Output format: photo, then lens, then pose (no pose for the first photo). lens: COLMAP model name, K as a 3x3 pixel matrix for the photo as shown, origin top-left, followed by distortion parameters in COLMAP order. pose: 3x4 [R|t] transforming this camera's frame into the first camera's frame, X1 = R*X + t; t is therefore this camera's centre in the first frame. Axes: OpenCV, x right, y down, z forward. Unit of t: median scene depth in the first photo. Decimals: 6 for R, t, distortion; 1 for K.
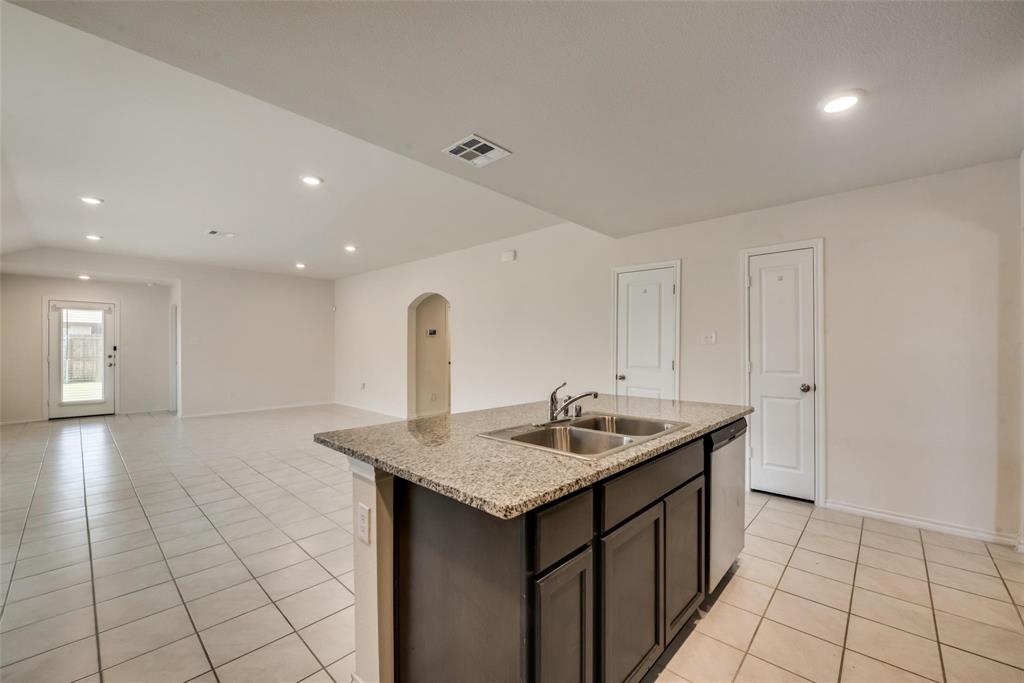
lens RADIAL K [[407.2, 0, 517.3], [0, 407.2, 346.7], [0, 0, 1]] dist [-0.009683, -0.001371]
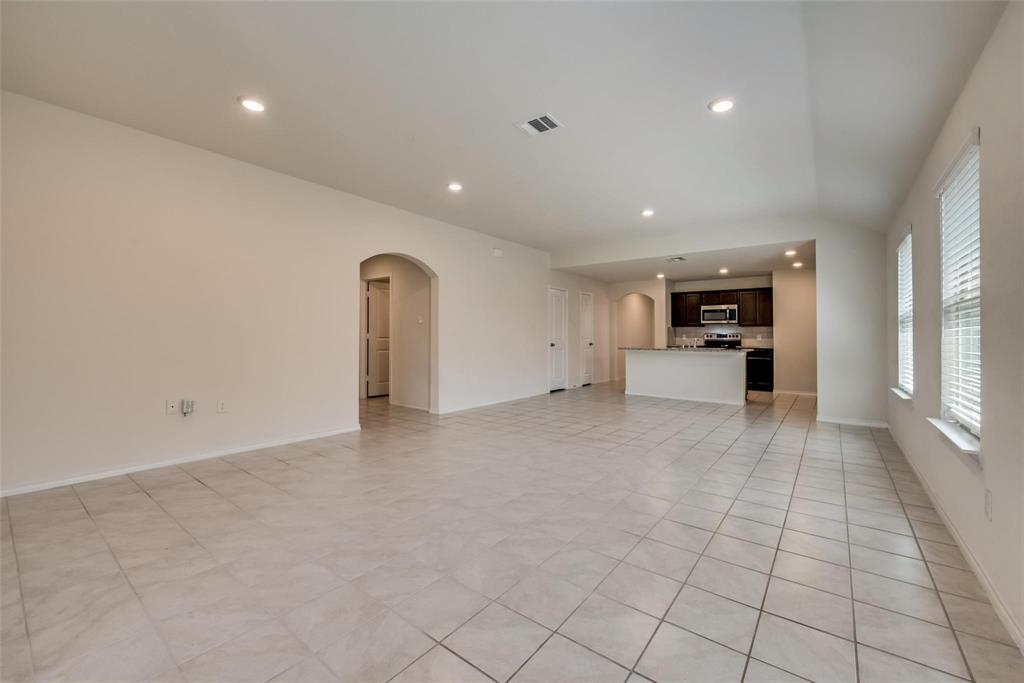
lens RADIAL K [[407.2, 0, 521.6], [0, 407.2, 338.9], [0, 0, 1]] dist [-0.009683, -0.001371]
pose [[-0.097374, -0.008899, 0.995208, -1.929723], [-0.006639, 0.999944, 0.008292, 0.040155], [-0.995226, -0.005800, -0.097428, 1.610838]]
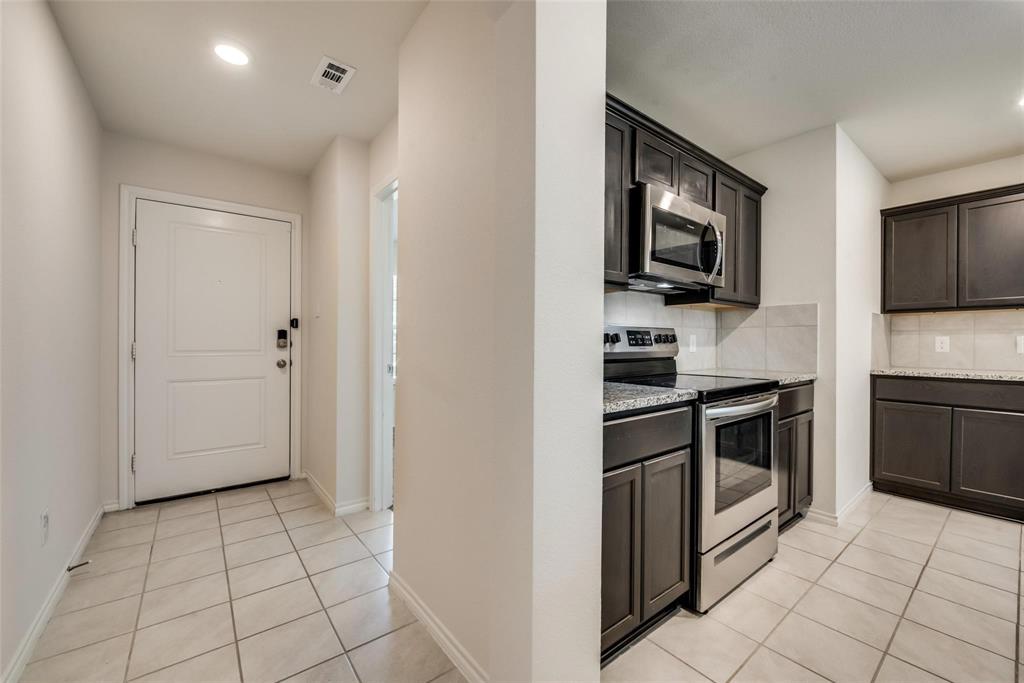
lens RADIAL K [[407.2, 0, 518.5], [0, 407.2, 343.8], [0, 0, 1]] dist [-0.009683, -0.001371]
pose [[-0.986030, -0.001327, 0.166562, 0.612400], [-0.001215, 0.999999, 0.000774, 0.043179], [-0.166563, 0.000561, -0.986031, 0.742233]]
